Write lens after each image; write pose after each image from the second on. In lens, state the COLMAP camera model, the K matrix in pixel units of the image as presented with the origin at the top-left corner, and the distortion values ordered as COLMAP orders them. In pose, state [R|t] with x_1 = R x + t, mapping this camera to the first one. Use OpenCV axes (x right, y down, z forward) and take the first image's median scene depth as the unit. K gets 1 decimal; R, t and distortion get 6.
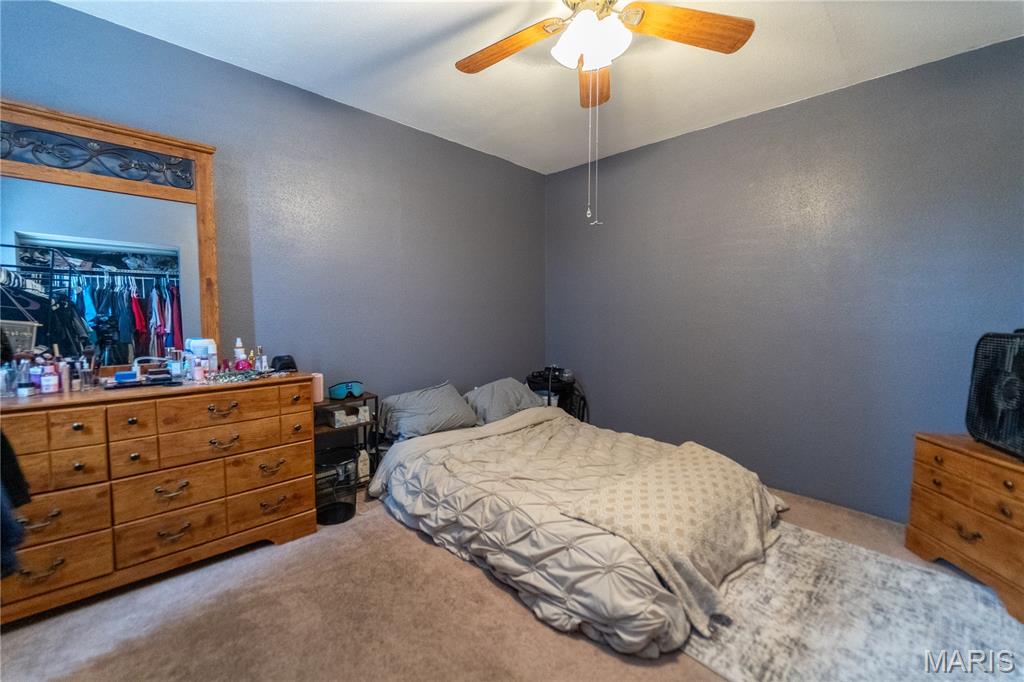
lens RADIAL K [[411.8, 0, 506.6], [0, 411.8, 338.0], [0, 0, 1]] dist [-0.001342, -0.000323]
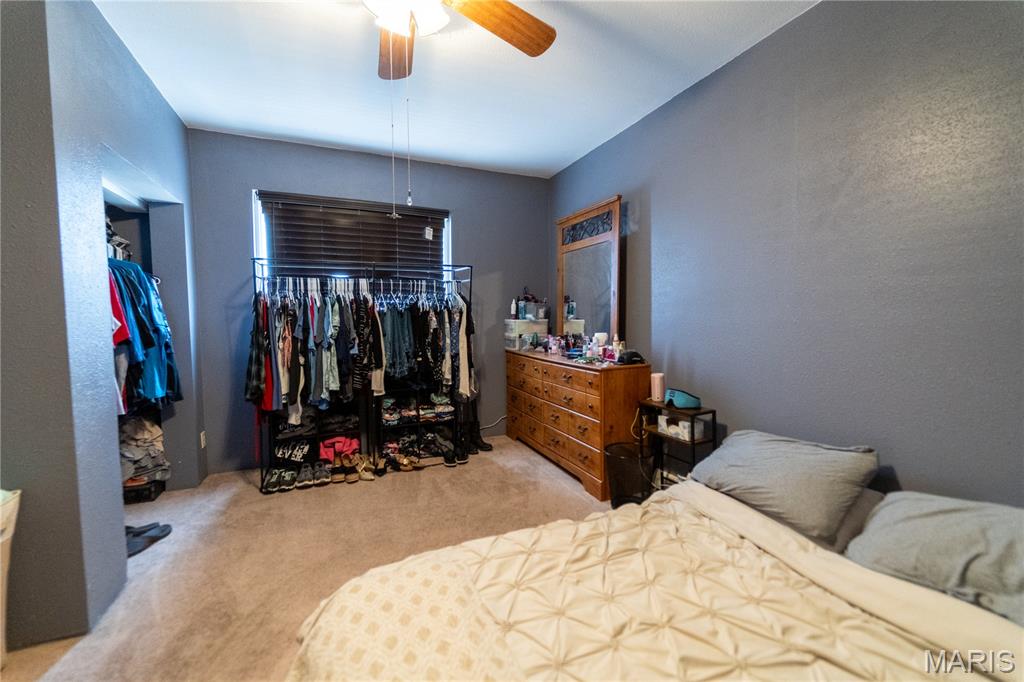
lens RADIAL K [[411.8, 0, 506.6], [0, 411.8, 338.0], [0, 0, 1]] dist [-0.001342, -0.000323]
pose [[-0.360805, 0.050961, -0.931248, 0.813167], [-0.046799, 0.996259, 0.072650, -0.076034], [0.931467, 0.069794, -0.357070, 1.305681]]
